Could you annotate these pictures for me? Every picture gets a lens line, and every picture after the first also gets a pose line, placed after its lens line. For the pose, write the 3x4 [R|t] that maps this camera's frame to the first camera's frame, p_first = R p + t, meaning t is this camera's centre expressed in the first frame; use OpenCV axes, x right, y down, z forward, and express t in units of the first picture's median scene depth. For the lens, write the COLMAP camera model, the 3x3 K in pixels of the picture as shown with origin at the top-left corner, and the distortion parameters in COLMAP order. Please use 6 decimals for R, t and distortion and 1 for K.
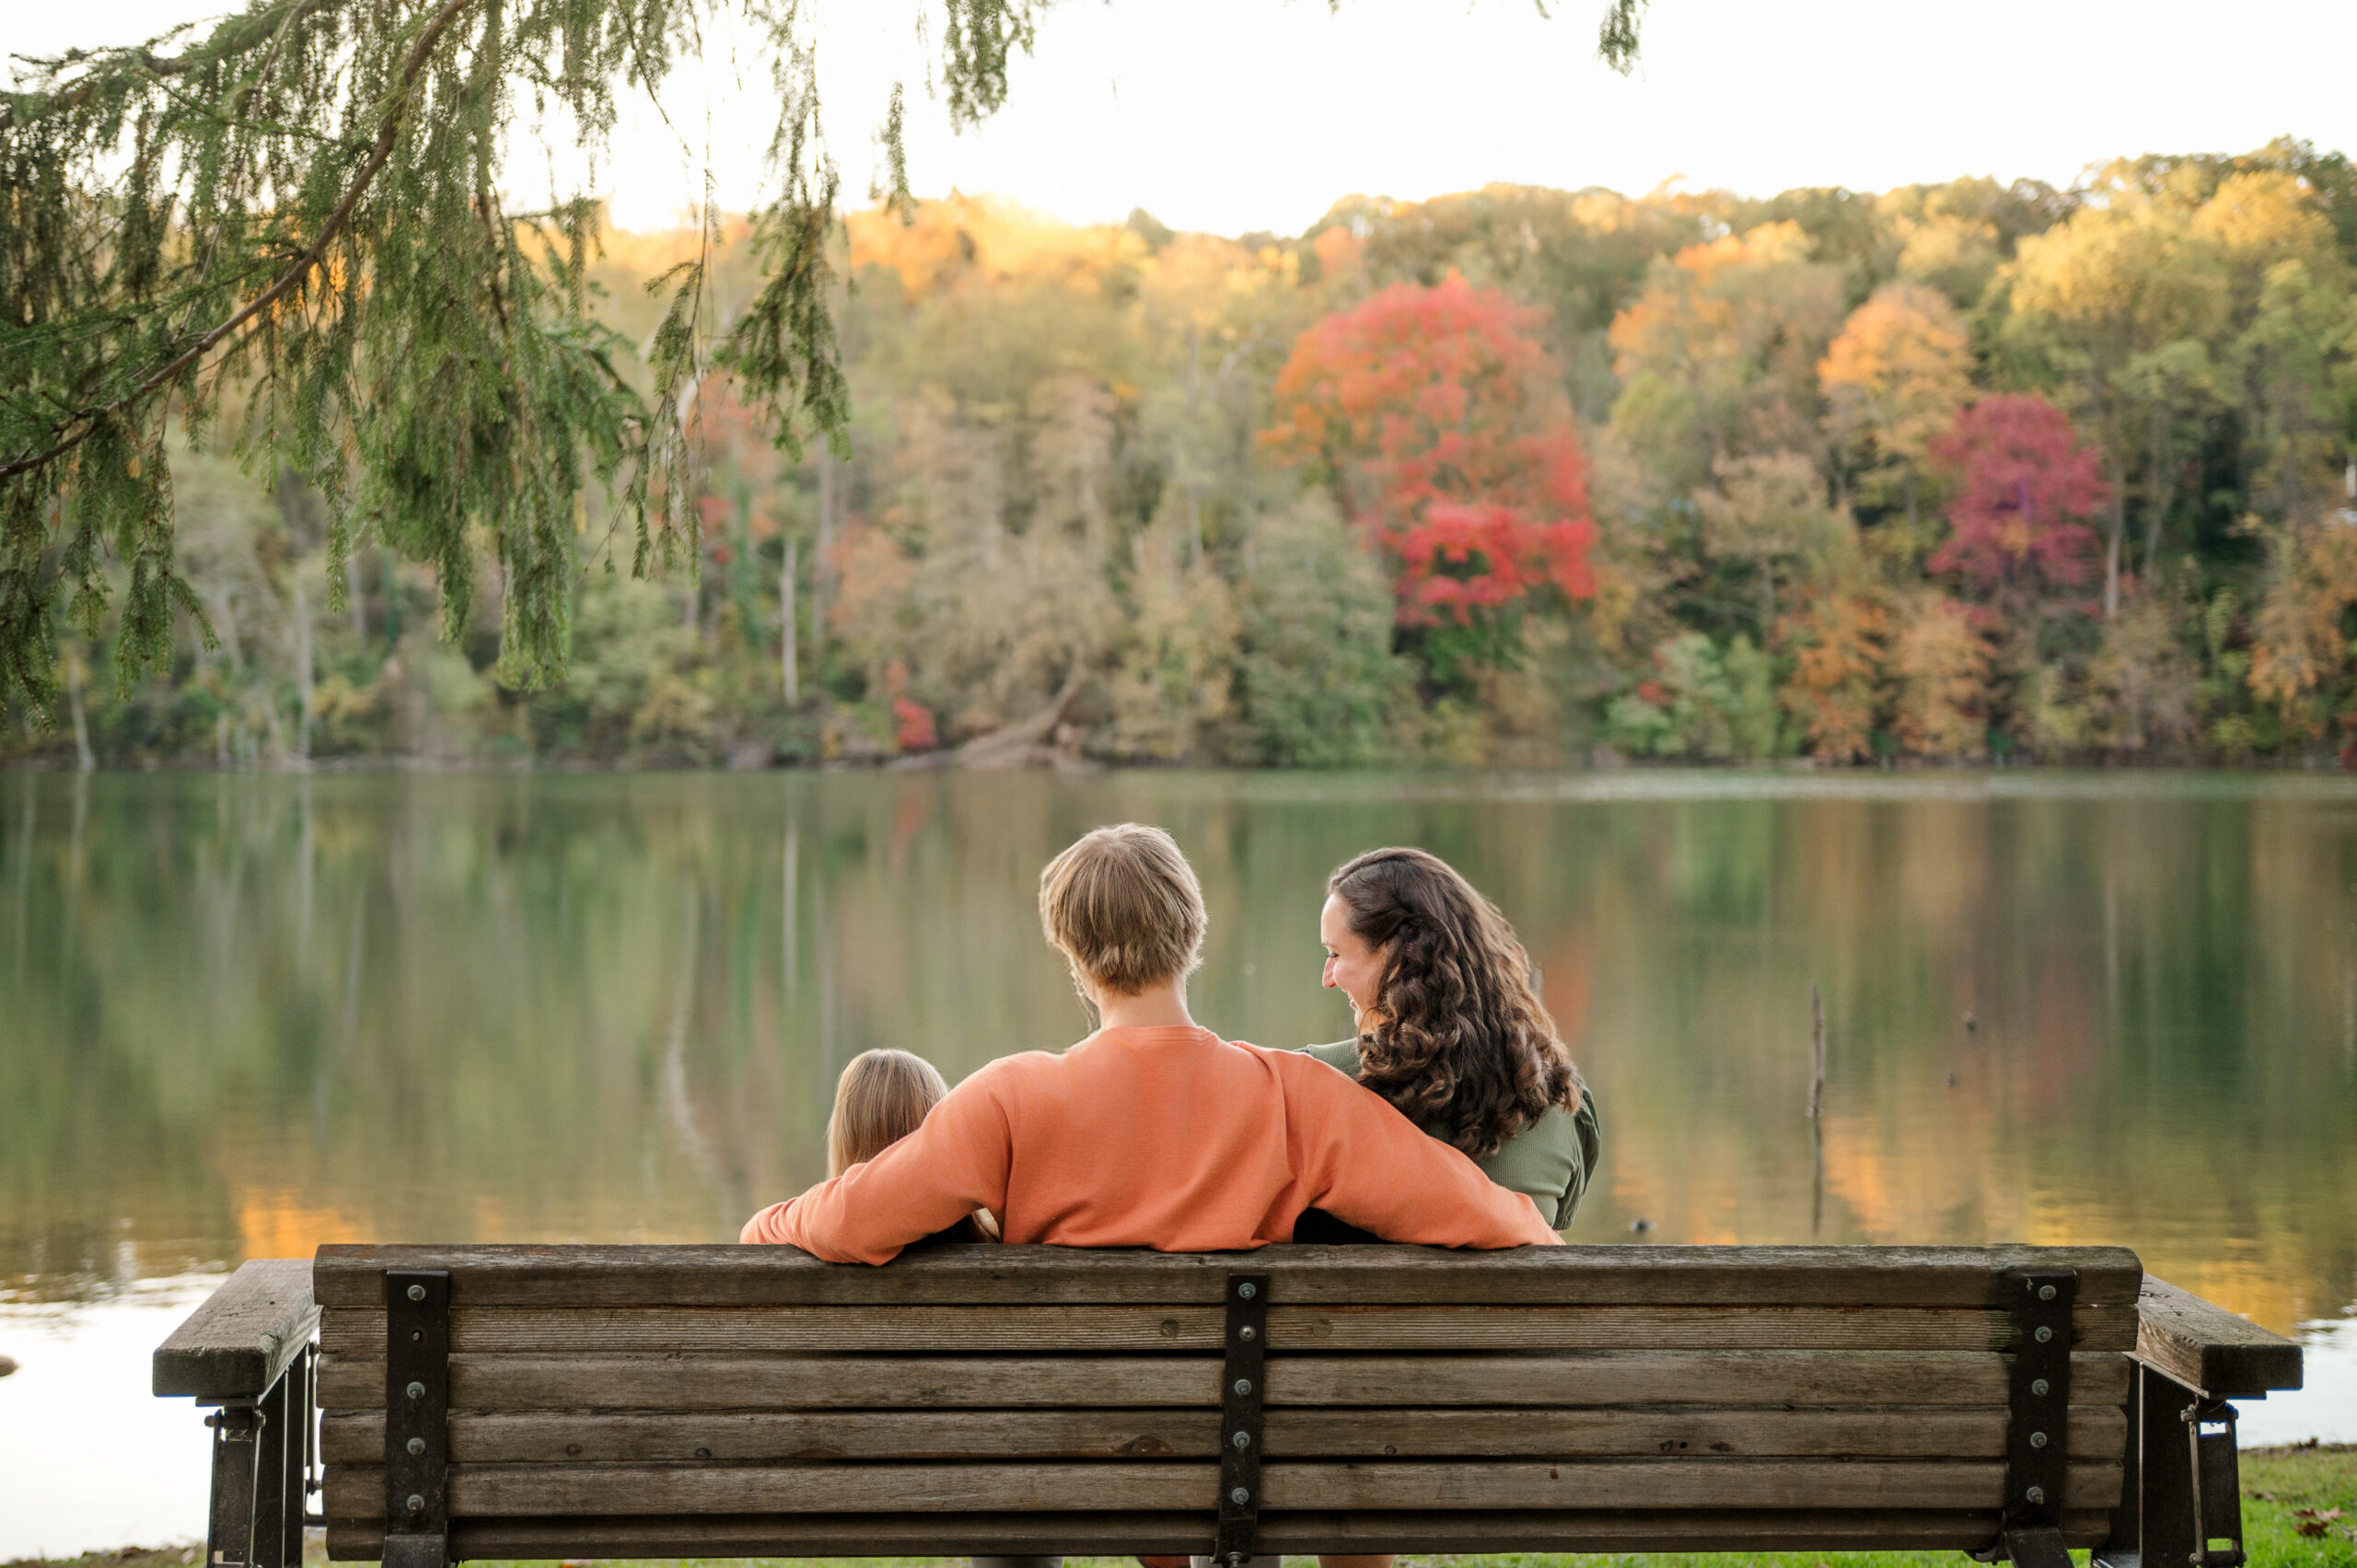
lens RADIAL K [[4598.7, 0, 1175.3], [0, 4598.7, 823.9], [0, 0, 1]] dist [0.704691, -7.141973]
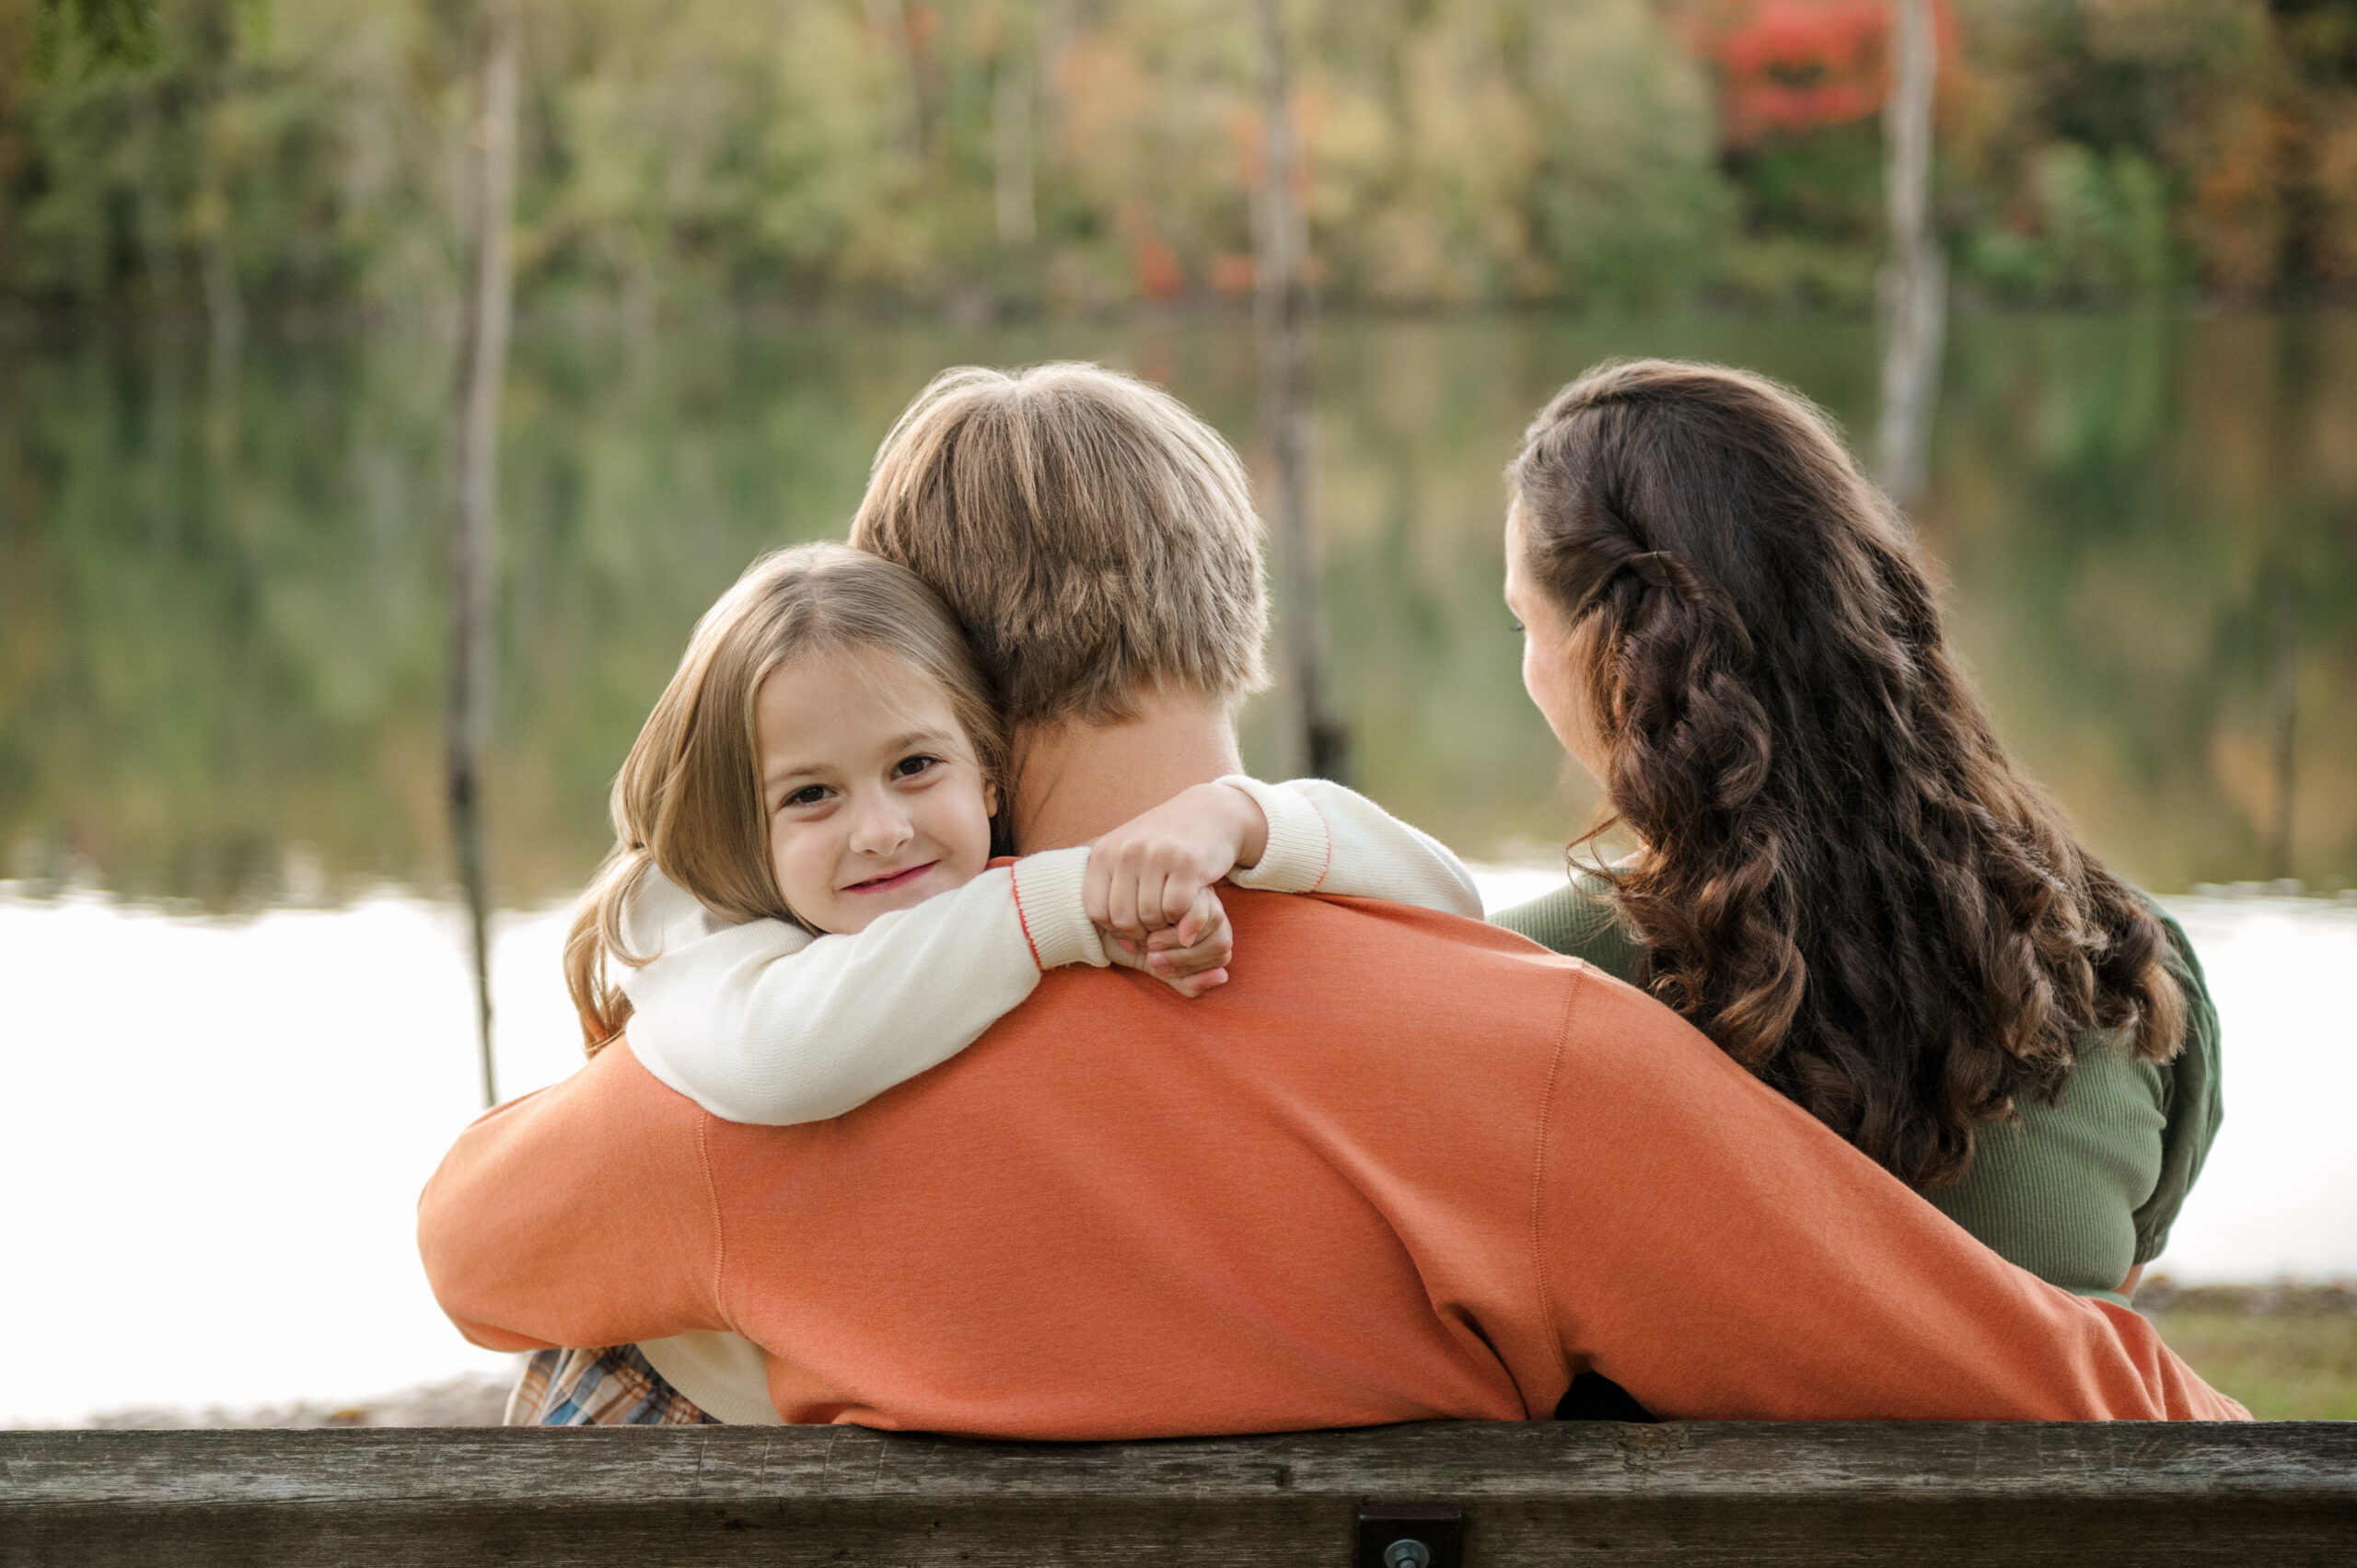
lens RADIAL K [[4598.7, 0, 1175.3], [0, 4598.7, 823.9], [0, 0, 1]] dist [0.704691, -7.141973]
pose [[0.997771, -0.002482, -0.066690, 0.004469], [0.008626, 0.995721, 0.092009, 0.001474], [0.066177, -0.092379, 0.993522, 0.127852]]
